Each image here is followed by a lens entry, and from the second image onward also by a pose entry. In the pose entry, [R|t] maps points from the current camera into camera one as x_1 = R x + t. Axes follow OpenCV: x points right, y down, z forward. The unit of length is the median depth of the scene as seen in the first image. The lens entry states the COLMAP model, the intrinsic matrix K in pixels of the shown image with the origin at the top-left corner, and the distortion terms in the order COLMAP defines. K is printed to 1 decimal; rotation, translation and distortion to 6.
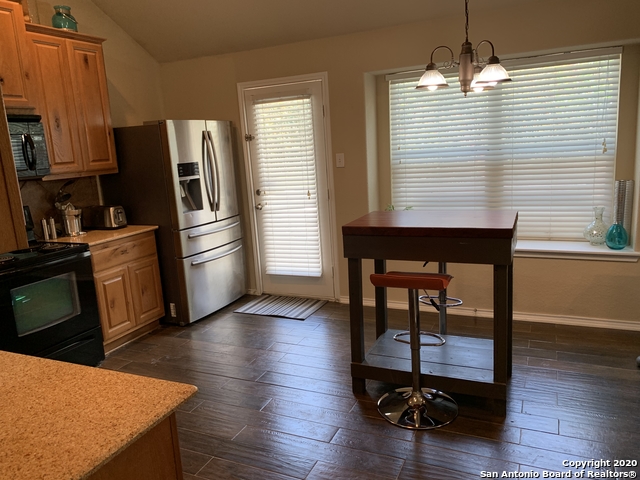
lens RADIAL K [[484.5, 0, 320.0], [0, 484.5, 240.0], [0, 0, 1]] dist [0.027104, -0.001925]
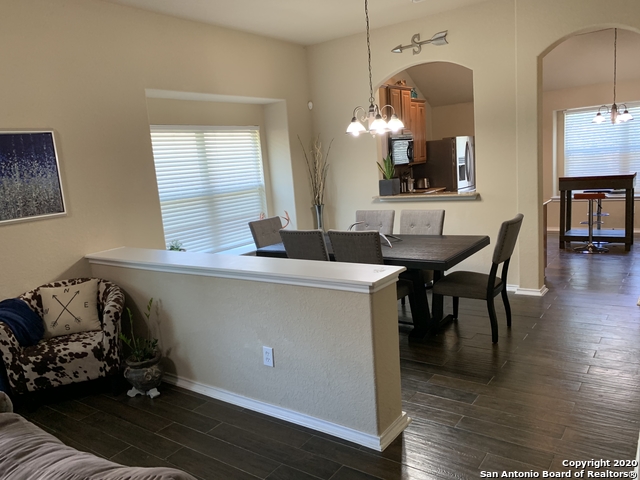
lens RADIAL K [[484.5, 0, 320.0], [0, 484.5, 240.0], [0, 0, 1]] dist [0.027104, -0.001925]
pose [[0.980739, 0.012490, -0.194926, -0.458652], [-0.015248, 0.999804, -0.012657, 0.237281], [0.194729, 0.015386, 0.980736, -1.182039]]
